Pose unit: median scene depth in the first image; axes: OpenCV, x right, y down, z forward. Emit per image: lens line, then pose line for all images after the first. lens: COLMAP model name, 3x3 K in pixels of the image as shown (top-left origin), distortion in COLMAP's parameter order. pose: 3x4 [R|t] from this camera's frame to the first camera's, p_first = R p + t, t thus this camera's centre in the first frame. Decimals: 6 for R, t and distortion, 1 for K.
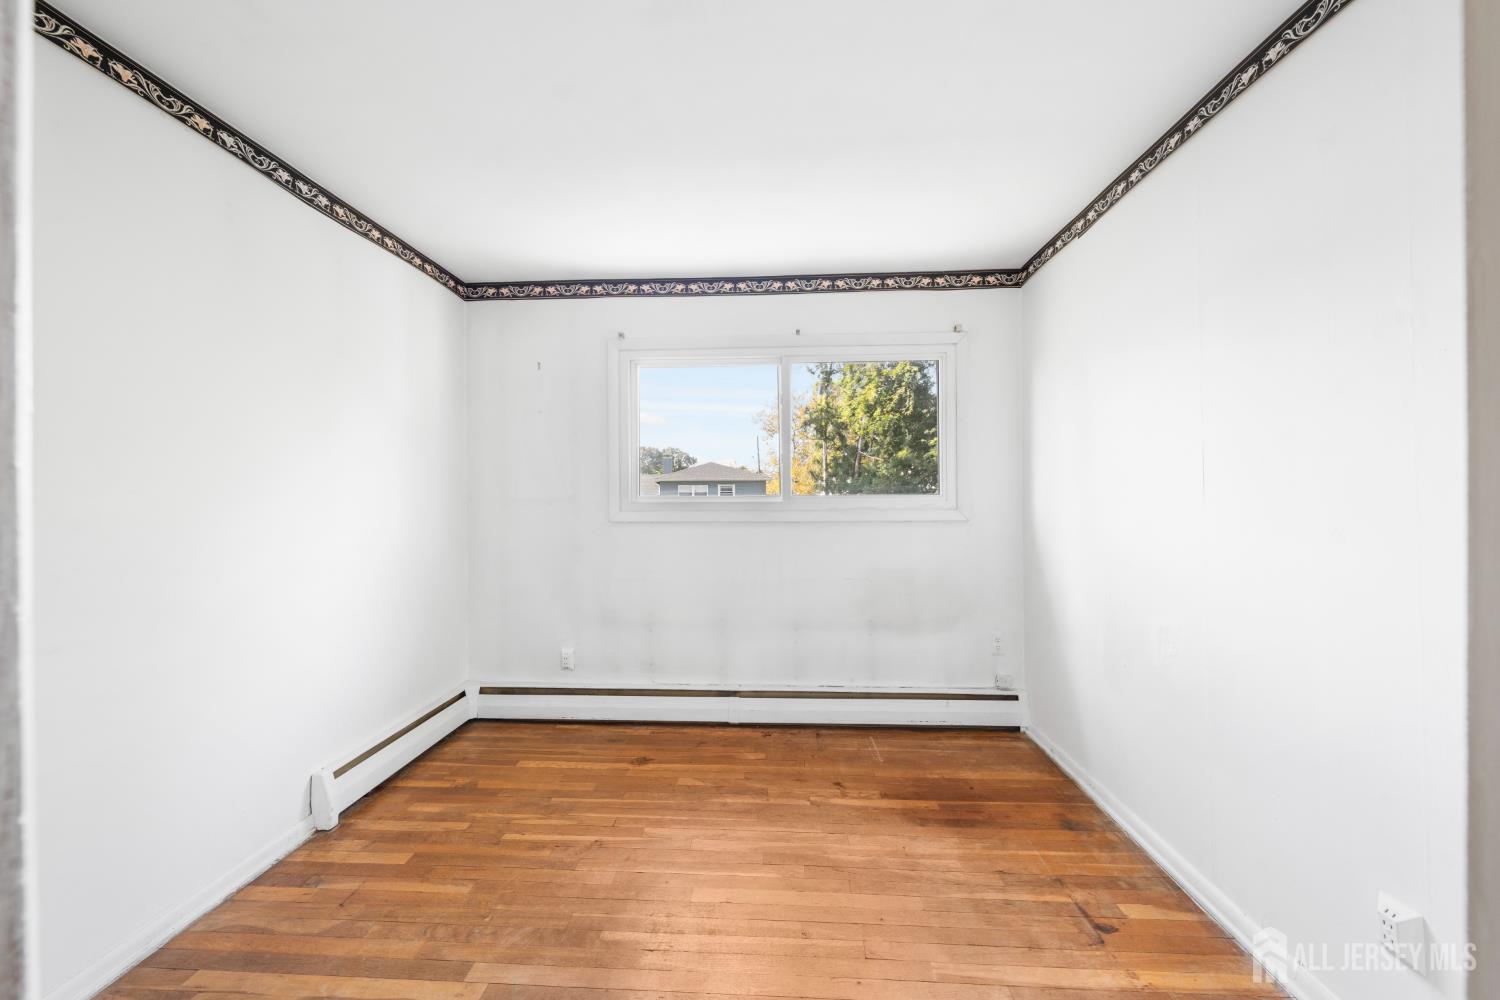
lens RADIAL K [[518.2, 0, 751.3], [0, 518.2, 491.0], [0, 0, 1]] dist [0.000751, 0.000088]
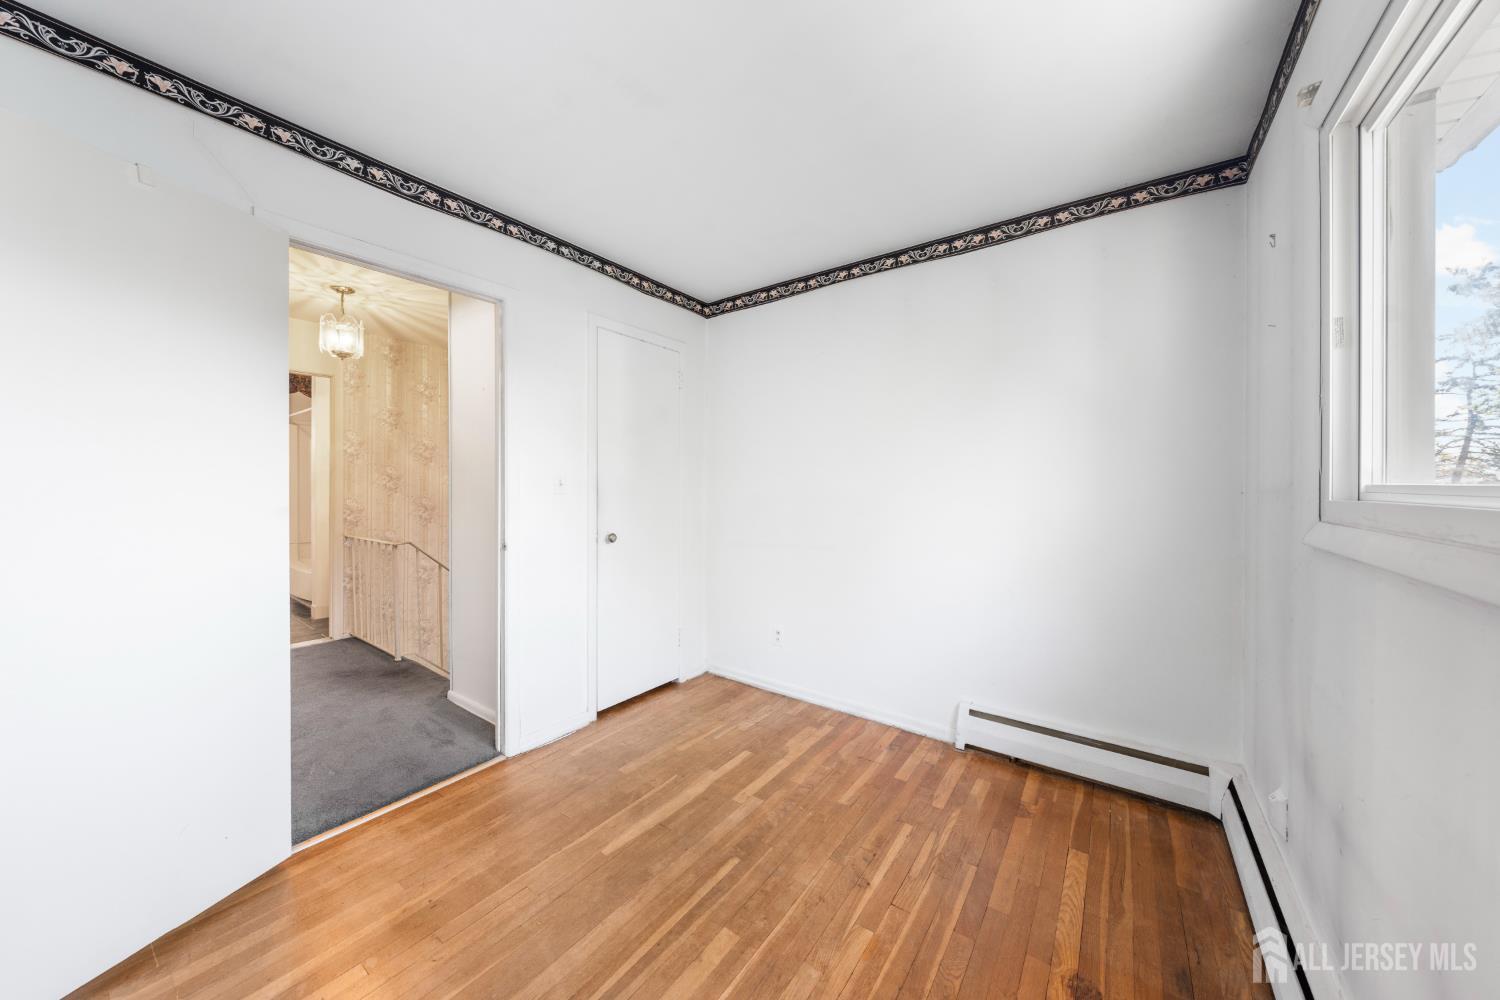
lens RADIAL K [[518.2, 0, 751.3], [0, 518.2, 491.0], [0, 0, 1]] dist [0.000751, 0.000088]
pose [[-0.544833, 0.012594, -0.838450, 0.499074], [0.003112, 0.999911, 0.012997, 0.012453], [0.838539, 0.004472, -0.544823, 1.252880]]
